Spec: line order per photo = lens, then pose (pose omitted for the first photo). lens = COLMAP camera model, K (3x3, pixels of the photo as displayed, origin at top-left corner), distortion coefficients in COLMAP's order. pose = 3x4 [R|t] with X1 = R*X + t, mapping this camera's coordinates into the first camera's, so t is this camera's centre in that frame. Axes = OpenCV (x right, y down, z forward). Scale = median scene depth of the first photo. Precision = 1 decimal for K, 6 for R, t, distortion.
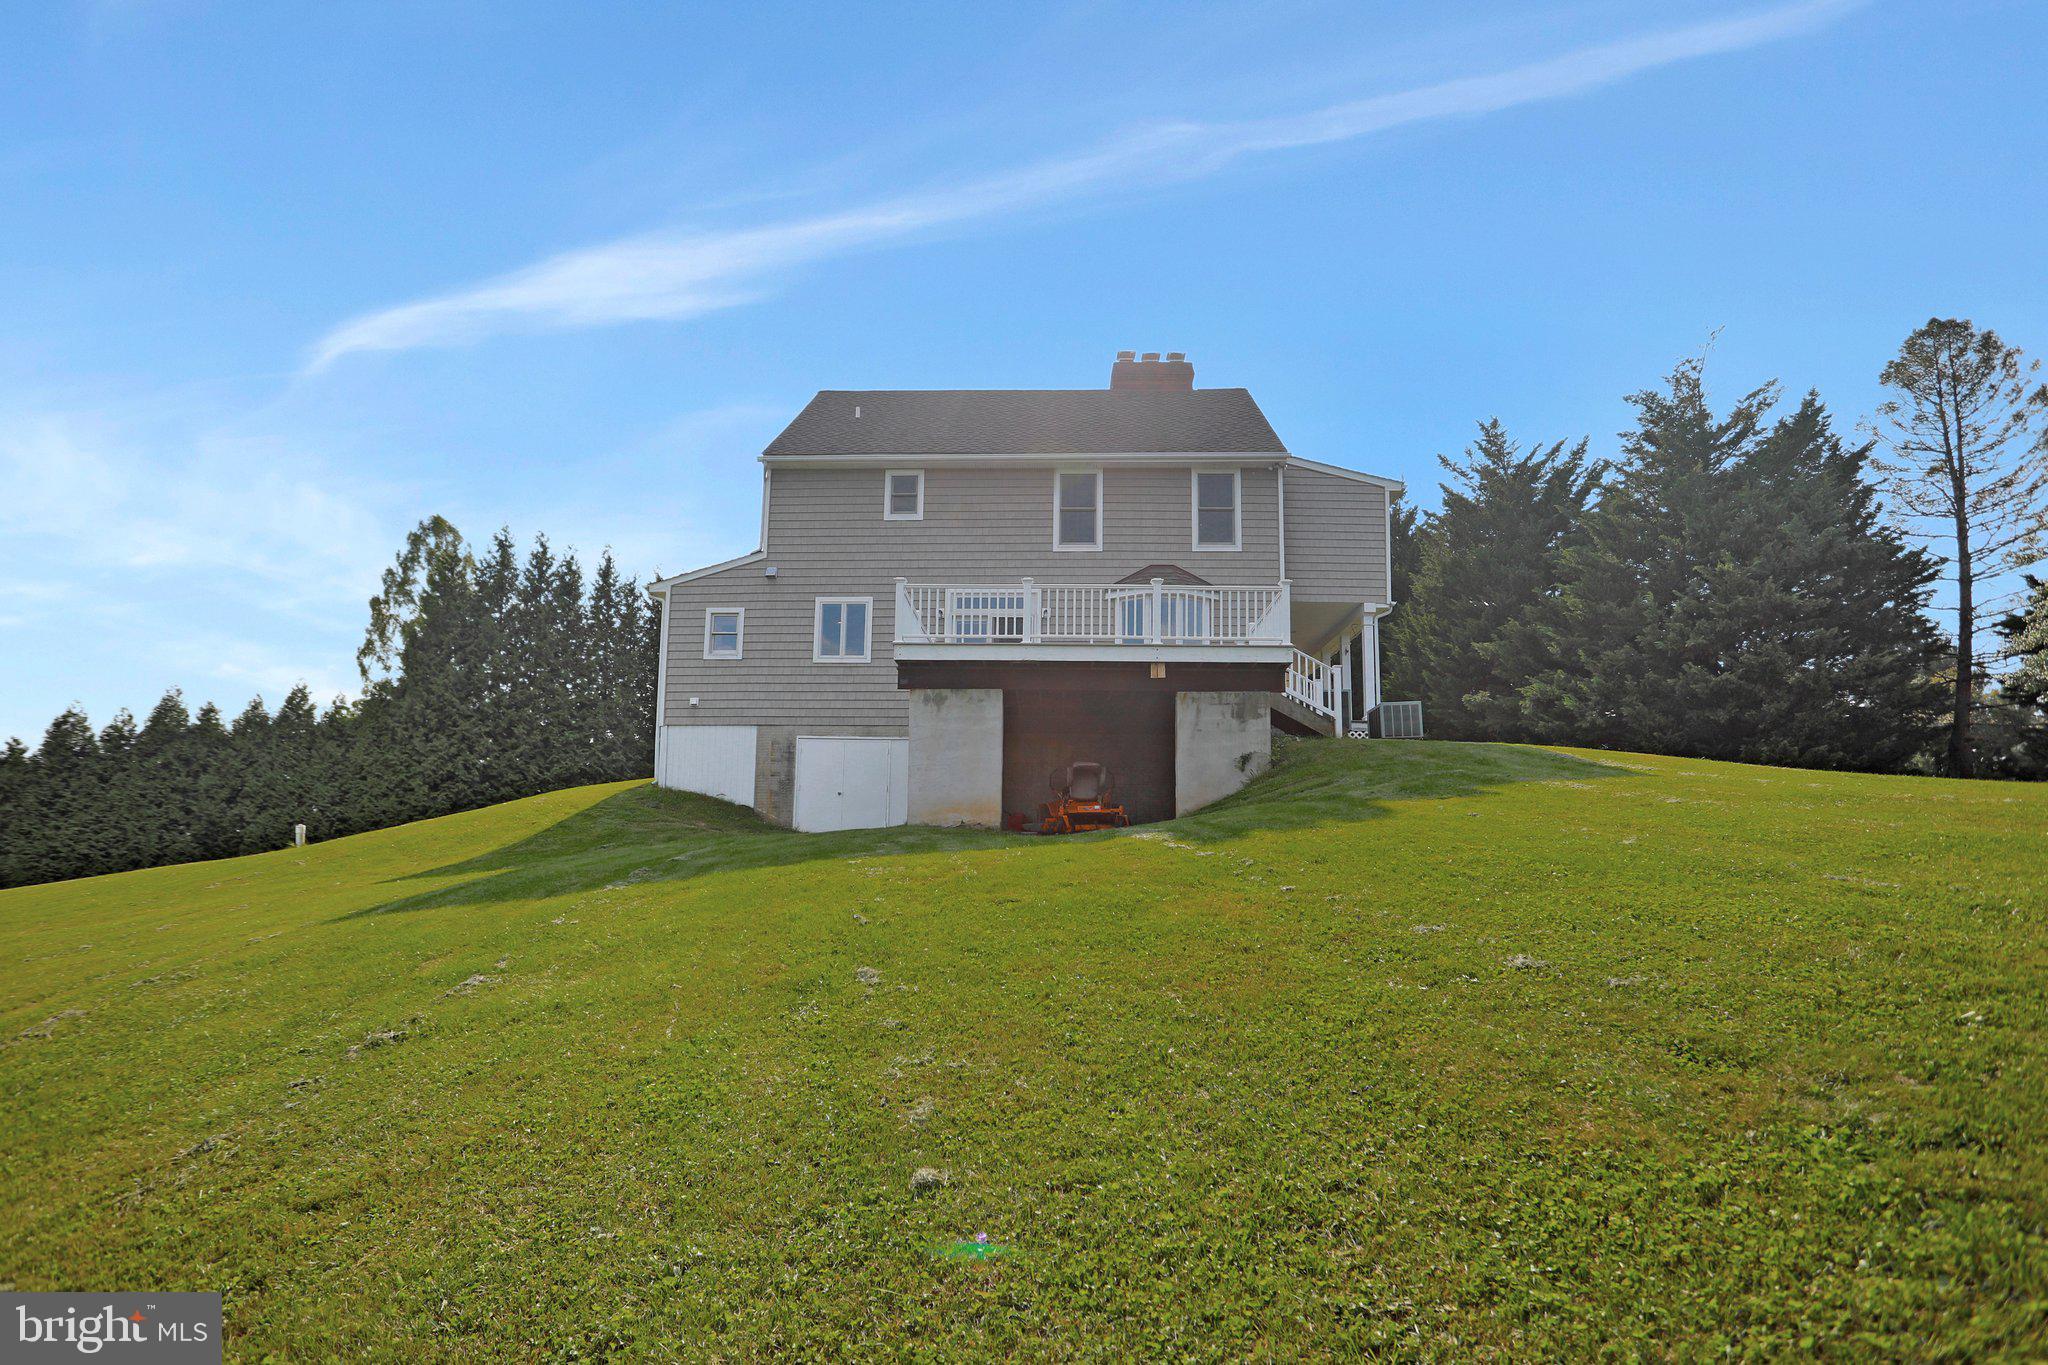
lens RADIAL K [[1004.4, 0, 1063.8], [0, 1004.4, 796.1], [0, 0, 1]] dist [-0.032000, 0.000767]
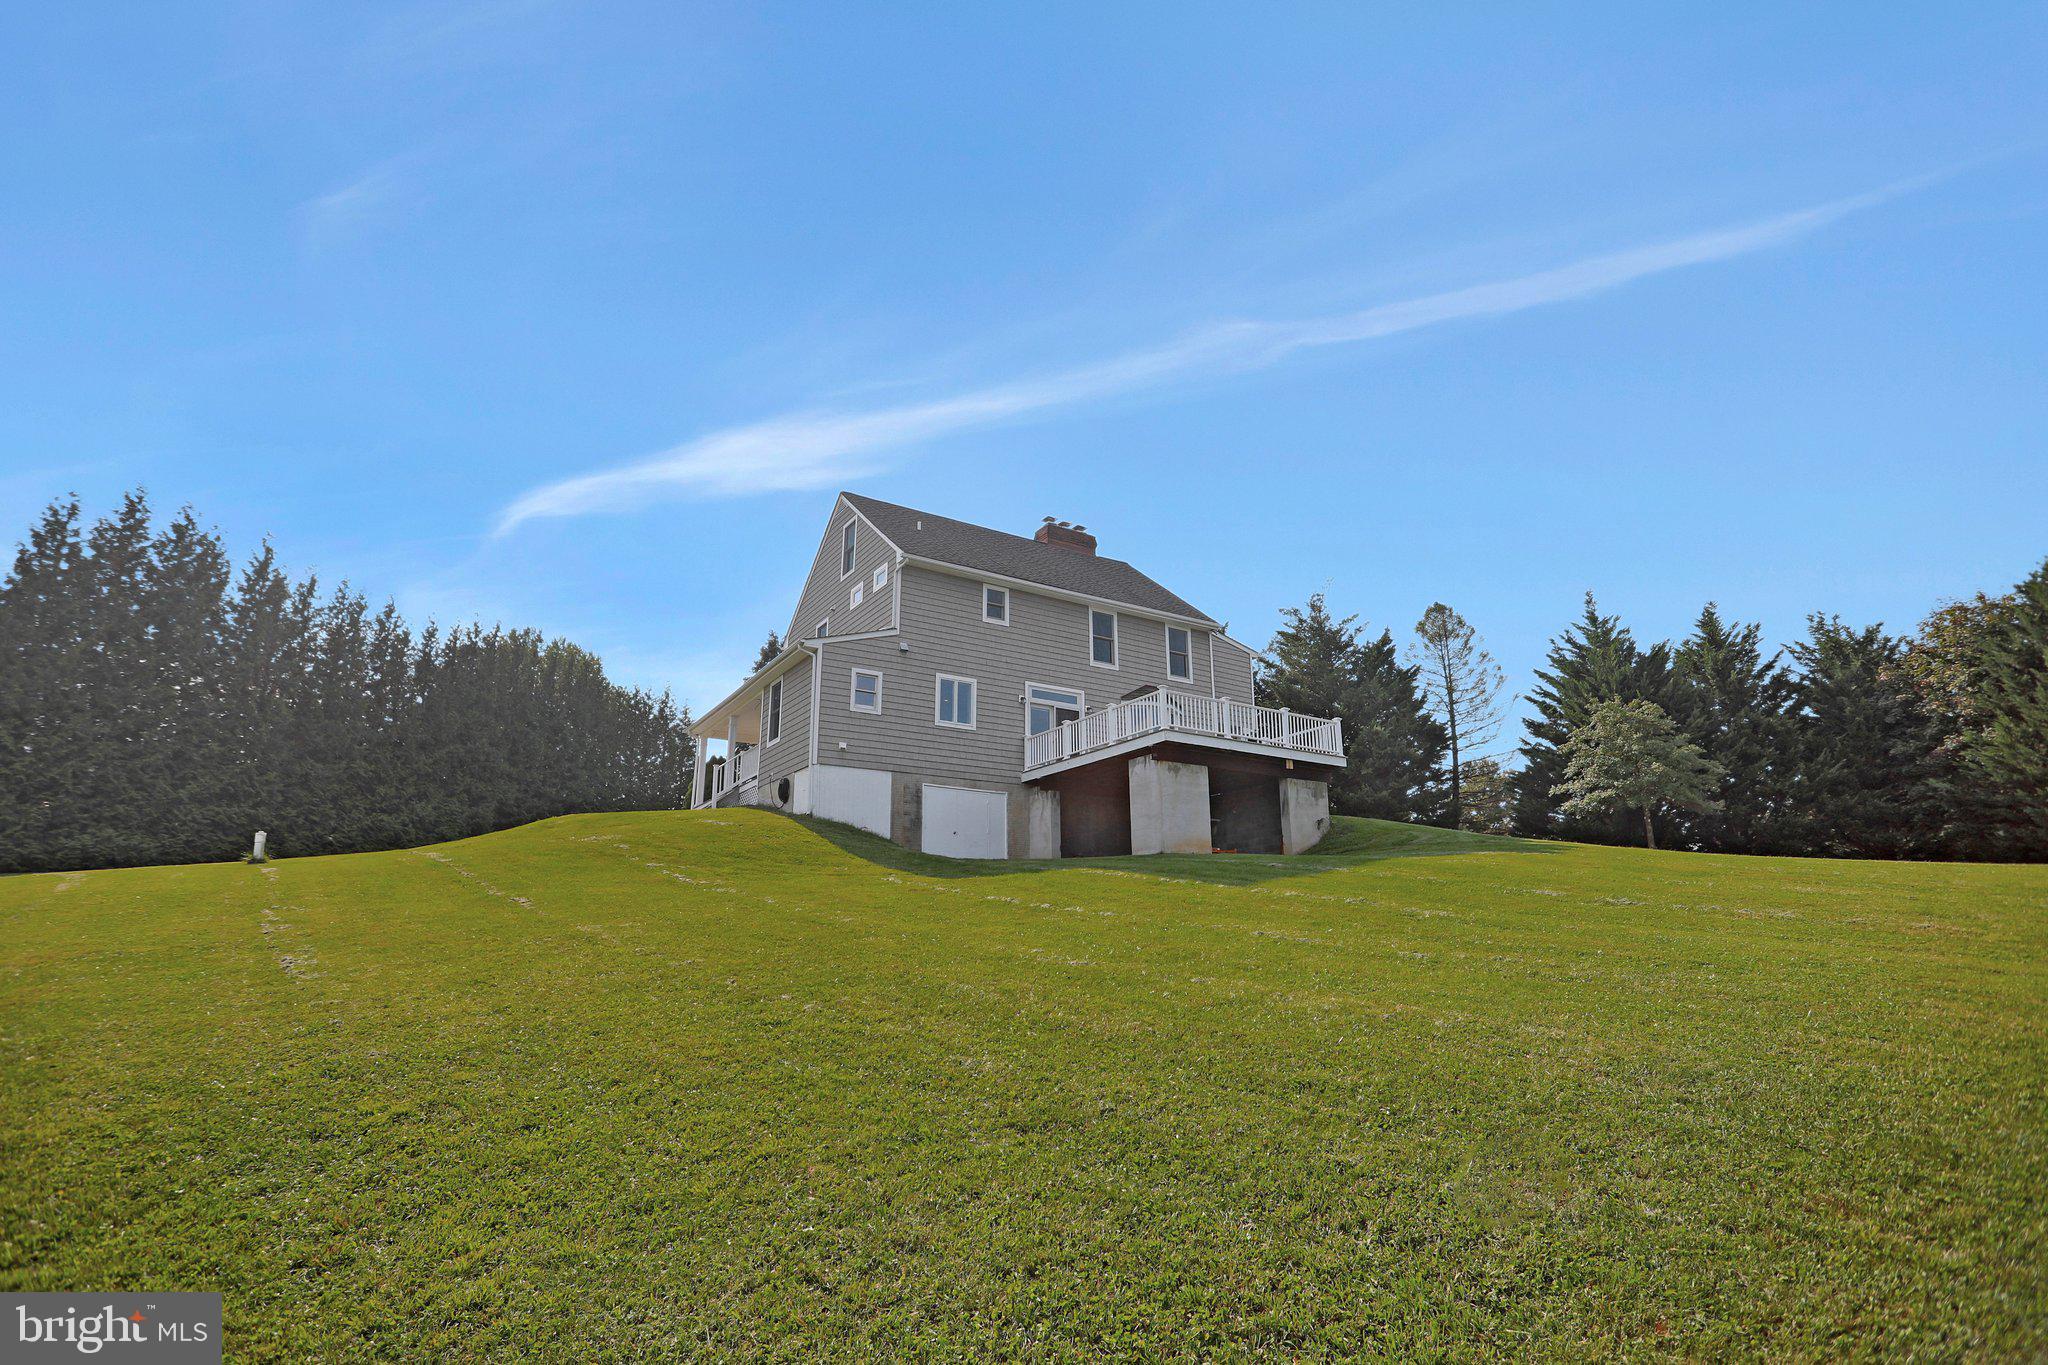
lens RADIAL K [[998.6, 0, 1058.3], [0, 998.6, 746.0], [0, 0, 1]] dist [-0.059446, 0.000226]
pose [[0.827180, 0.105786, 0.551890, -0.793489], [-0.029631, 0.988965, -0.145153, 0.065221], [-0.561155, 0.103714, 0.821187, -0.087660]]
